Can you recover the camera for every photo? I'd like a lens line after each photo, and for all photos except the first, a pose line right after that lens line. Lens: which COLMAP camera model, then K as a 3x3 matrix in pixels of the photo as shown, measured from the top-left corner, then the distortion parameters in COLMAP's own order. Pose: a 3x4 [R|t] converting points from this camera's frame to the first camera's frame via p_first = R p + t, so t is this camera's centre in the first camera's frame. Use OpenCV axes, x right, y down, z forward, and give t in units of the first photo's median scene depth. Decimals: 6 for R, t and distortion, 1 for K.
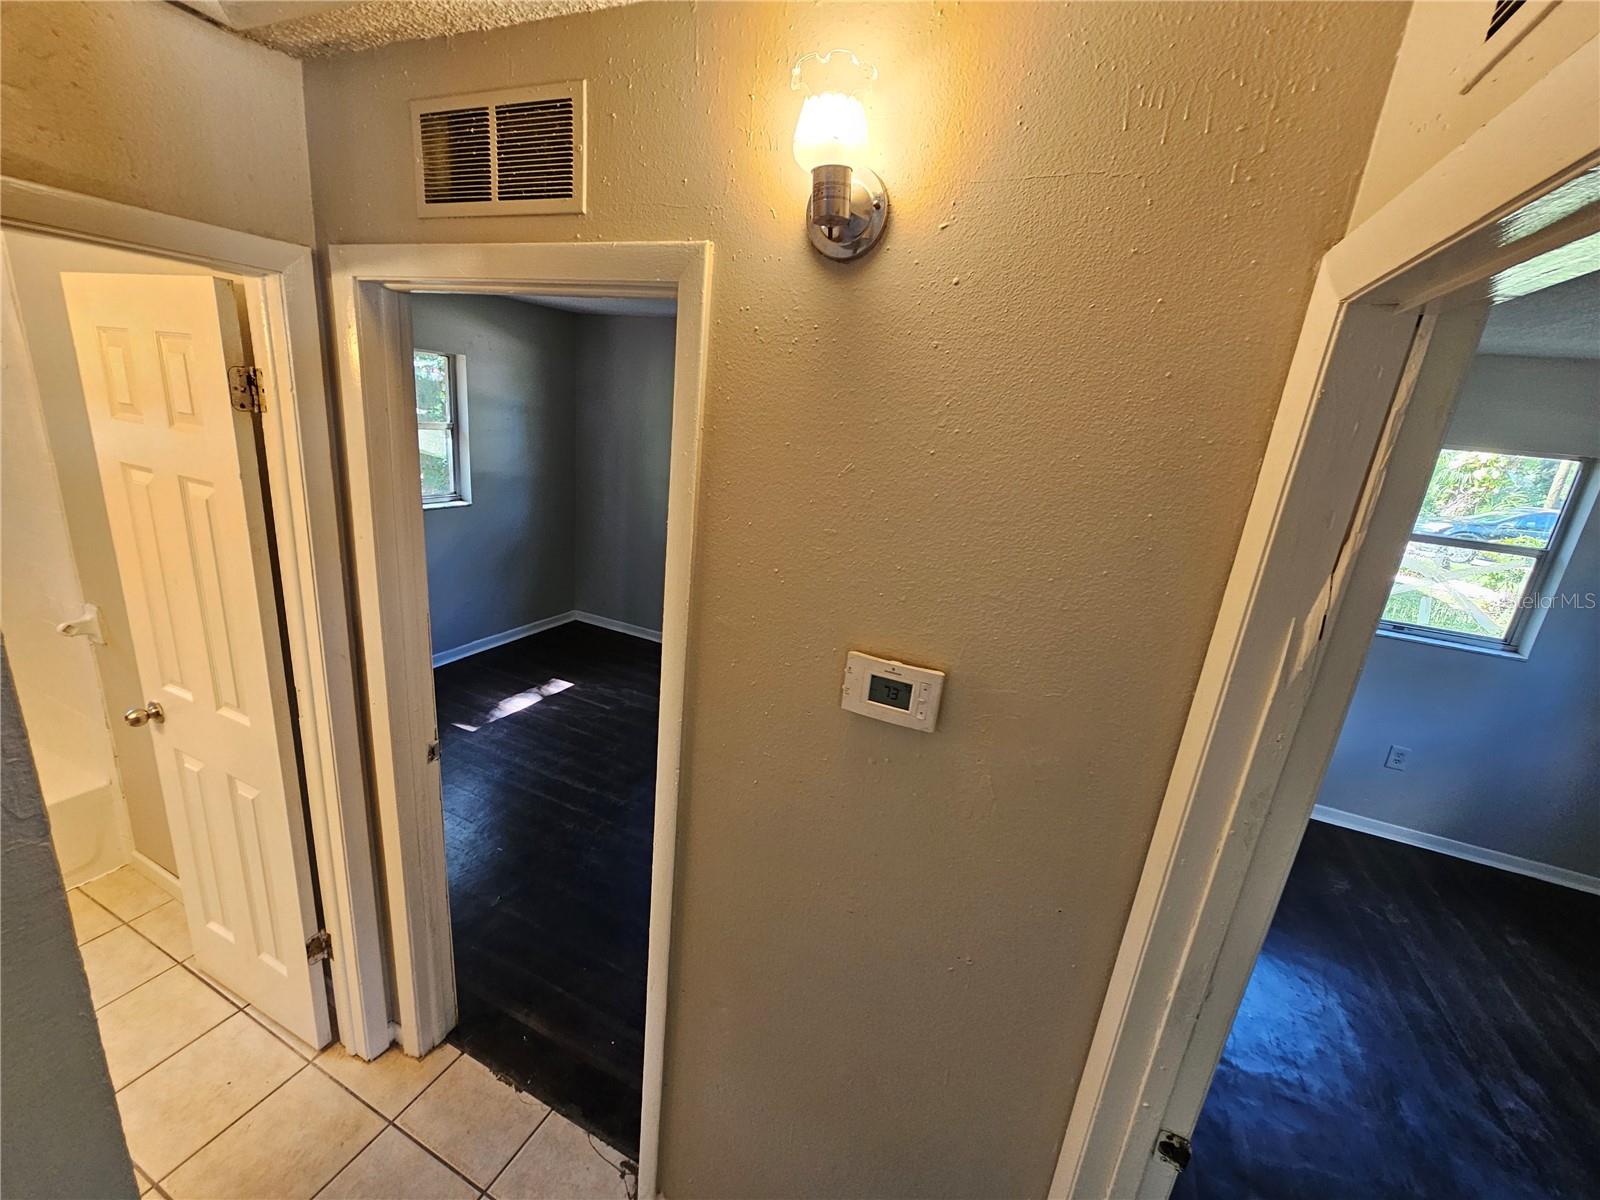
lens RADIAL K [[654.4, 0, 796.4], [0, 654.4, 599.6], [0, 0, 1]] dist [-0.002579, 0.000706]
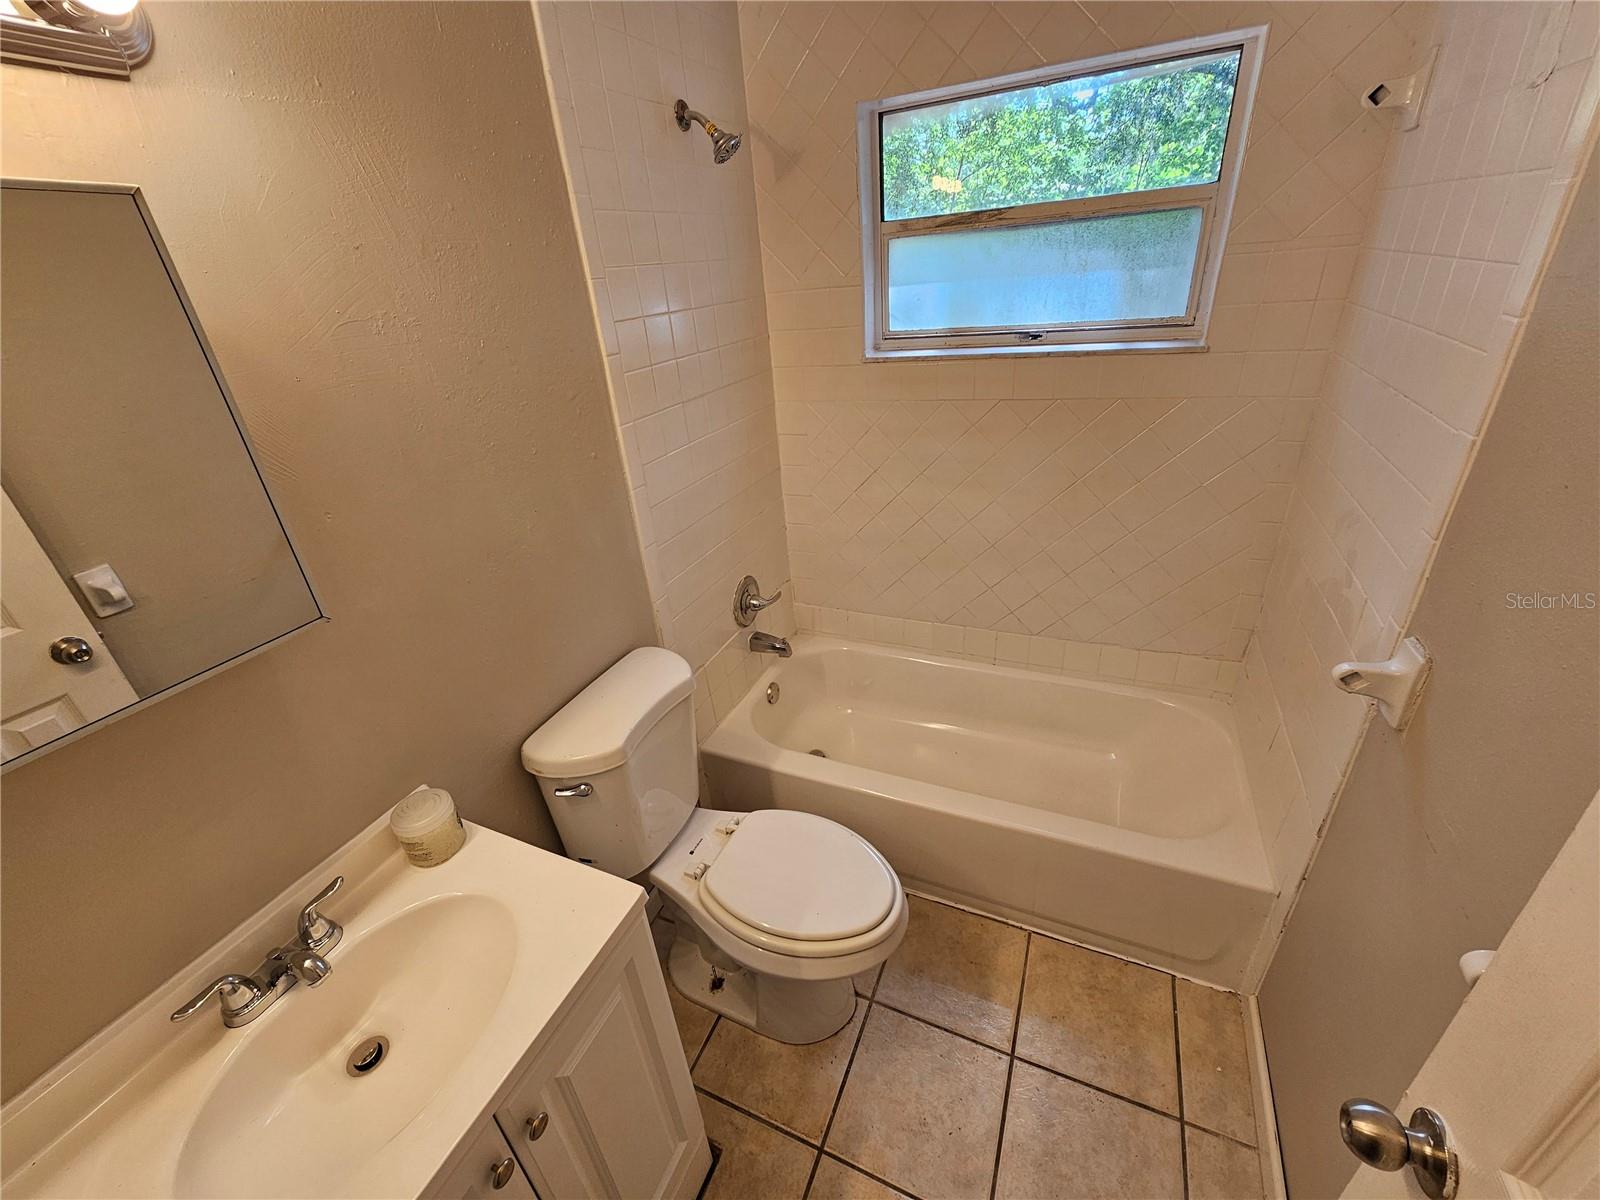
lens RADIAL K [[654.4, 0, 792.4], [0, 654.4, 597.7], [0, 0, 1]] dist [-0.002579, 0.000706]
pose [[-0.002675, 0.368964, -0.929440, -0.660268], [-0.199239, 0.910612, 0.362063, -0.105554], [0.979947, 0.186150, 0.071076, 0.524132]]
